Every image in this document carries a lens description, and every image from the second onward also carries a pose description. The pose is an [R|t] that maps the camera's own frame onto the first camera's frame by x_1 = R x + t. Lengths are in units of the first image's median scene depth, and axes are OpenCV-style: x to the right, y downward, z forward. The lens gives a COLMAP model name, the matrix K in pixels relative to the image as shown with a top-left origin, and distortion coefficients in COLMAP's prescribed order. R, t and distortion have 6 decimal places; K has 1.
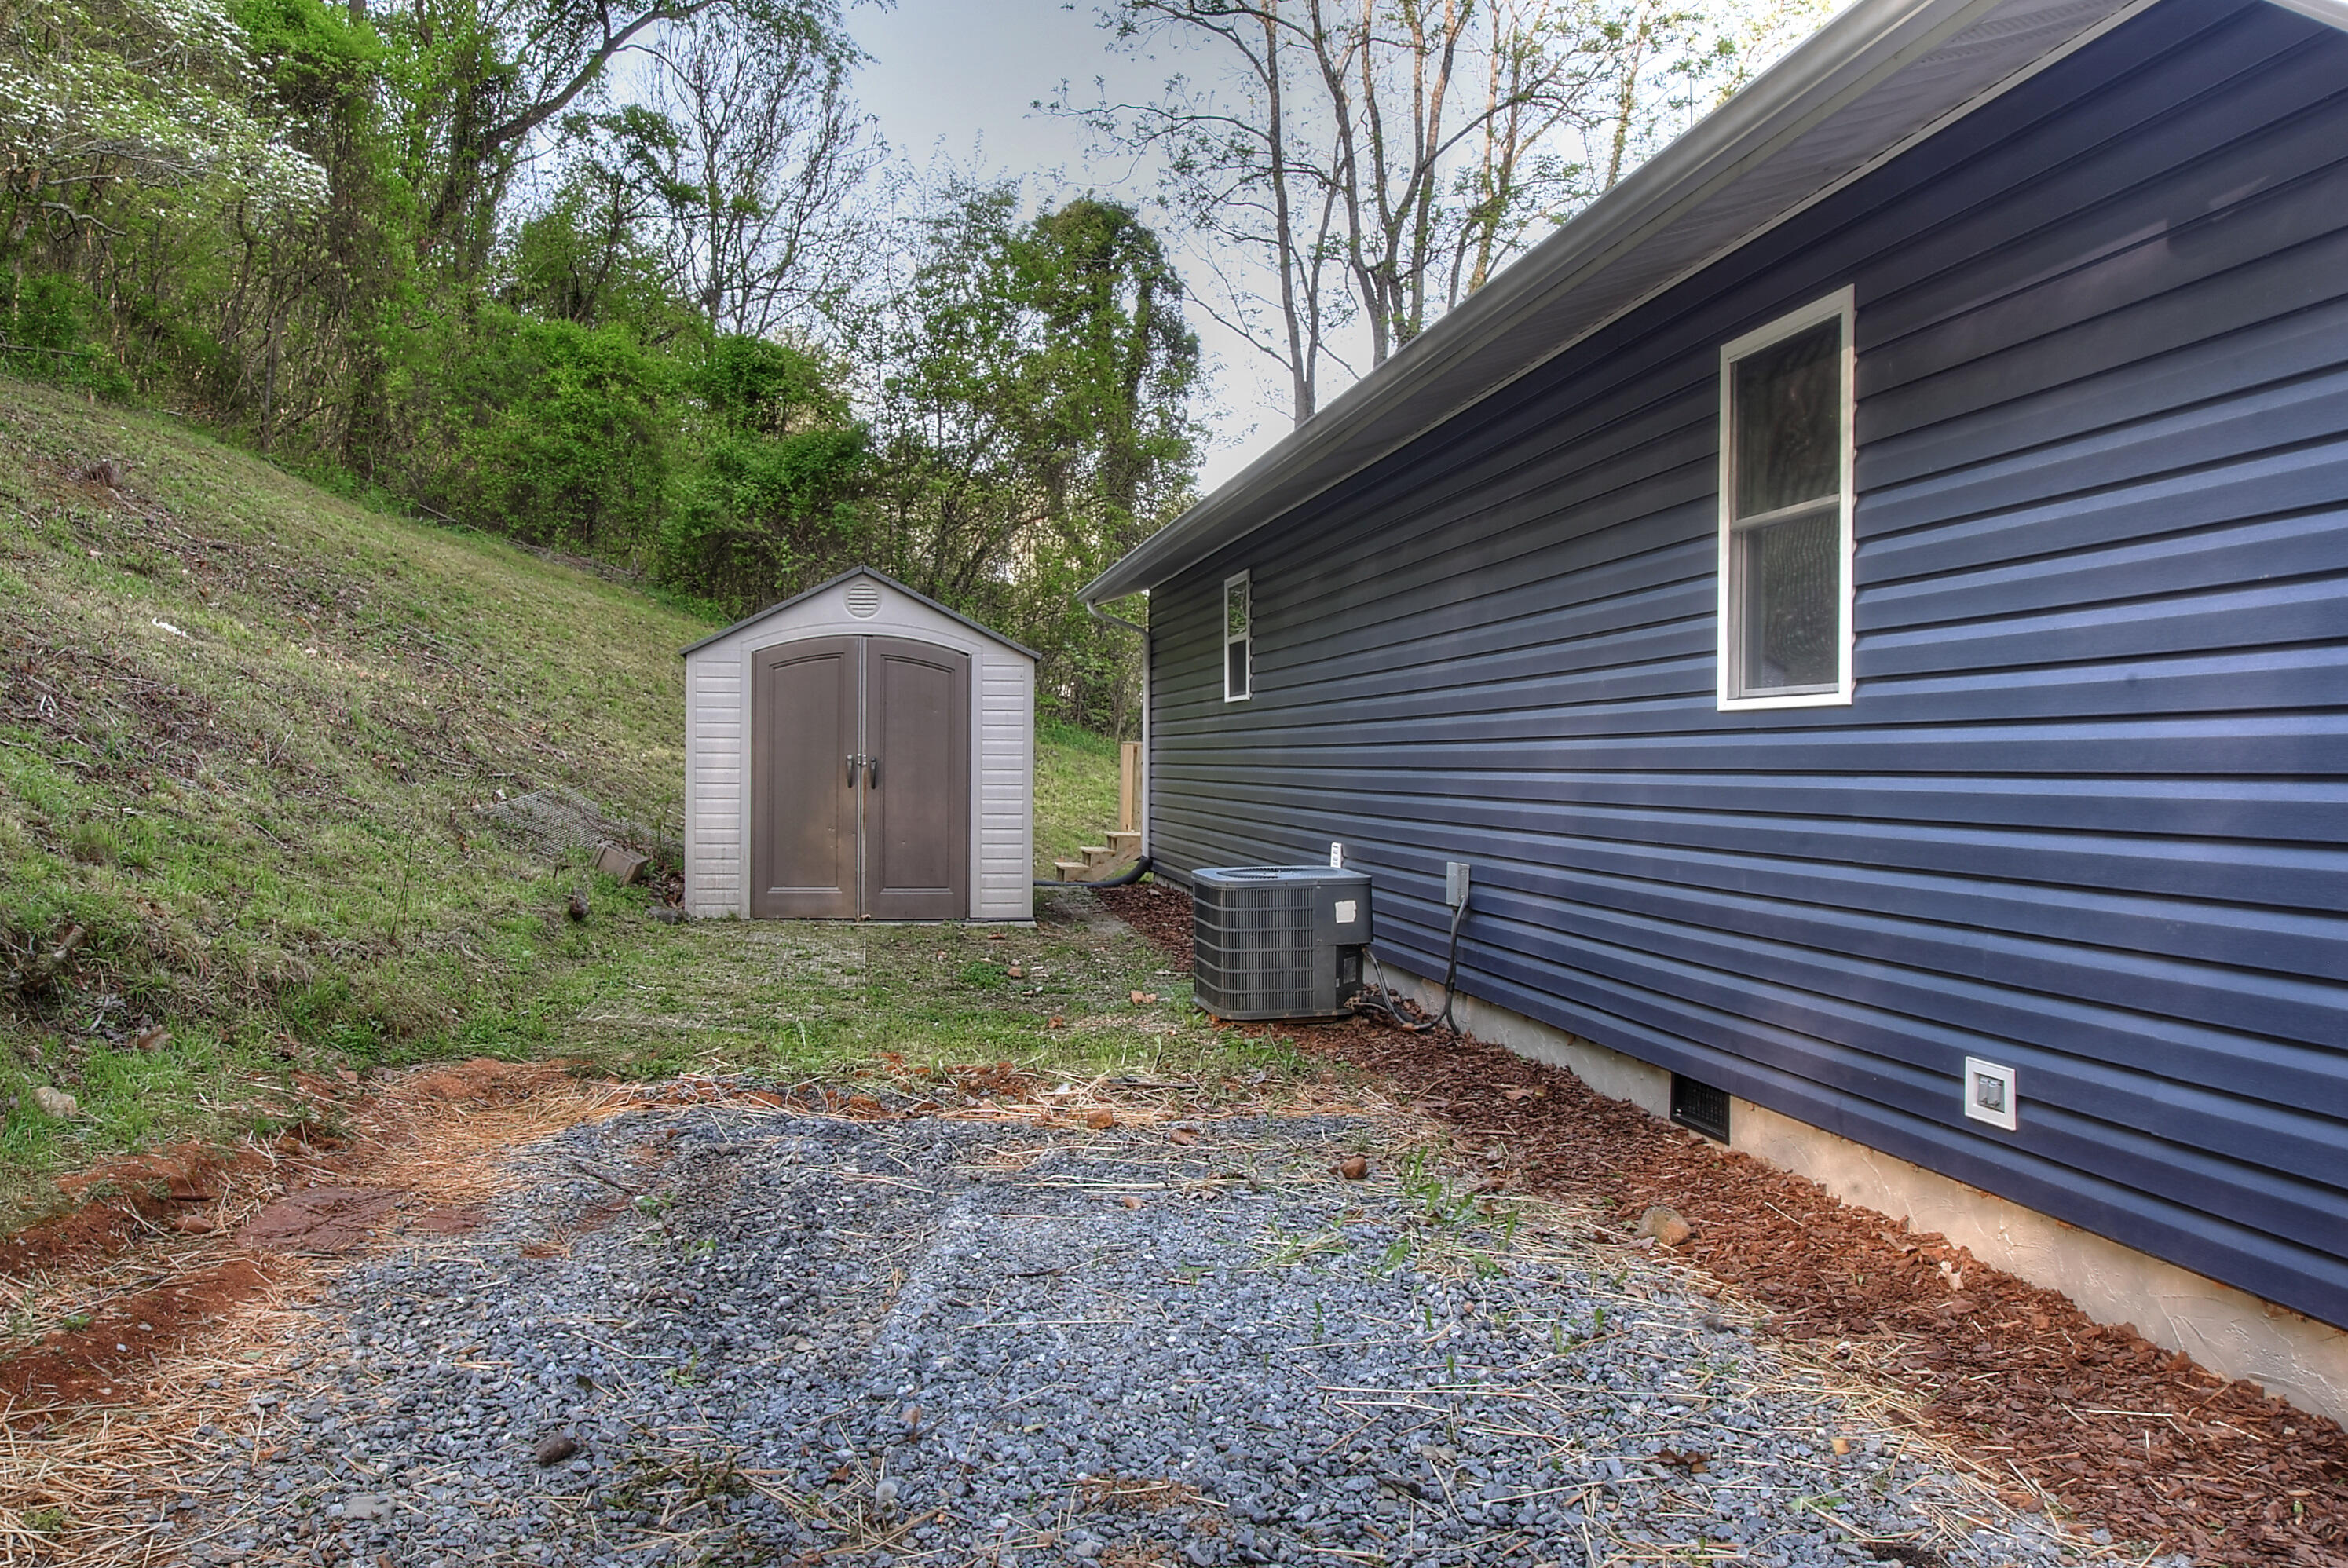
lens RADIAL K [[1820.6, 0, 1174.1], [0, 1820.6, 782.2], [0, 0, 1]] dist [-0.002973, -0.007221]
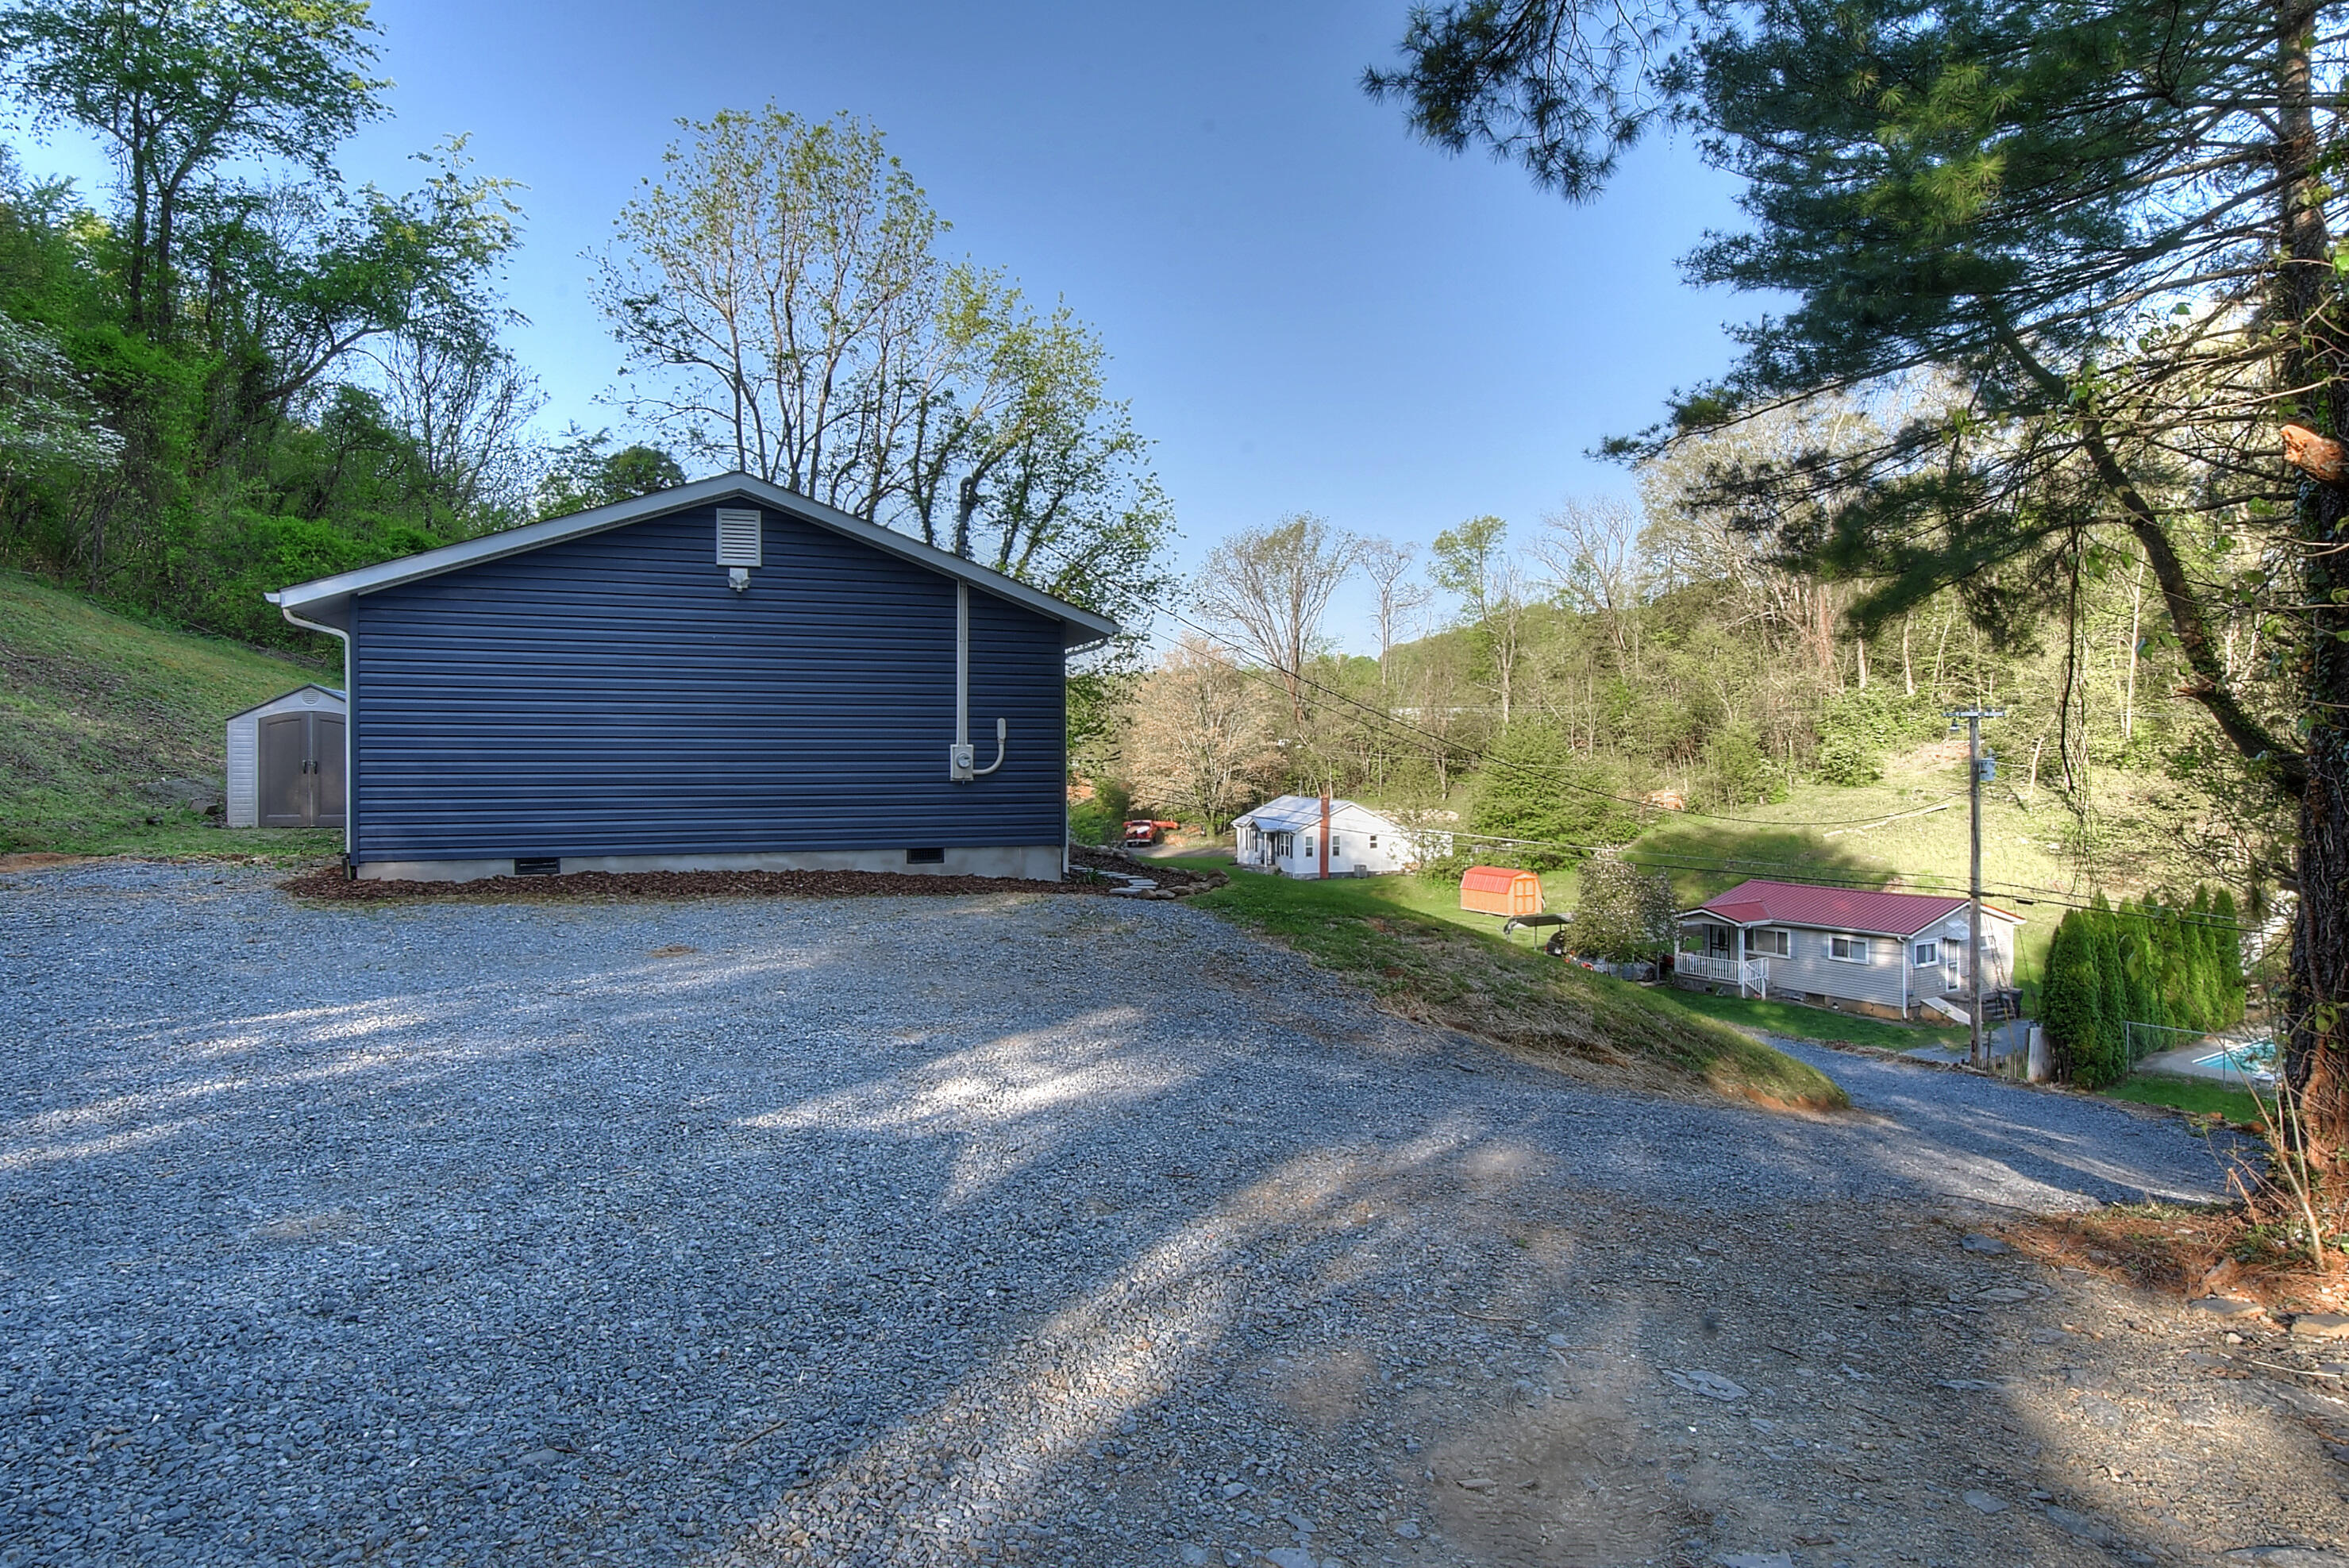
lens RADIAL K [[1292.6, 0, 1174.2], [0, 1292.6, 775.8], [0, 0, 1]] dist [0.000407, 0.001172]
pose [[0.983201, -0.009626, 0.182271, 0.316275], [0.010331, 0.999942, -0.002921, 0.010748], [-0.182232, 0.004755, 0.983244, -0.443504]]
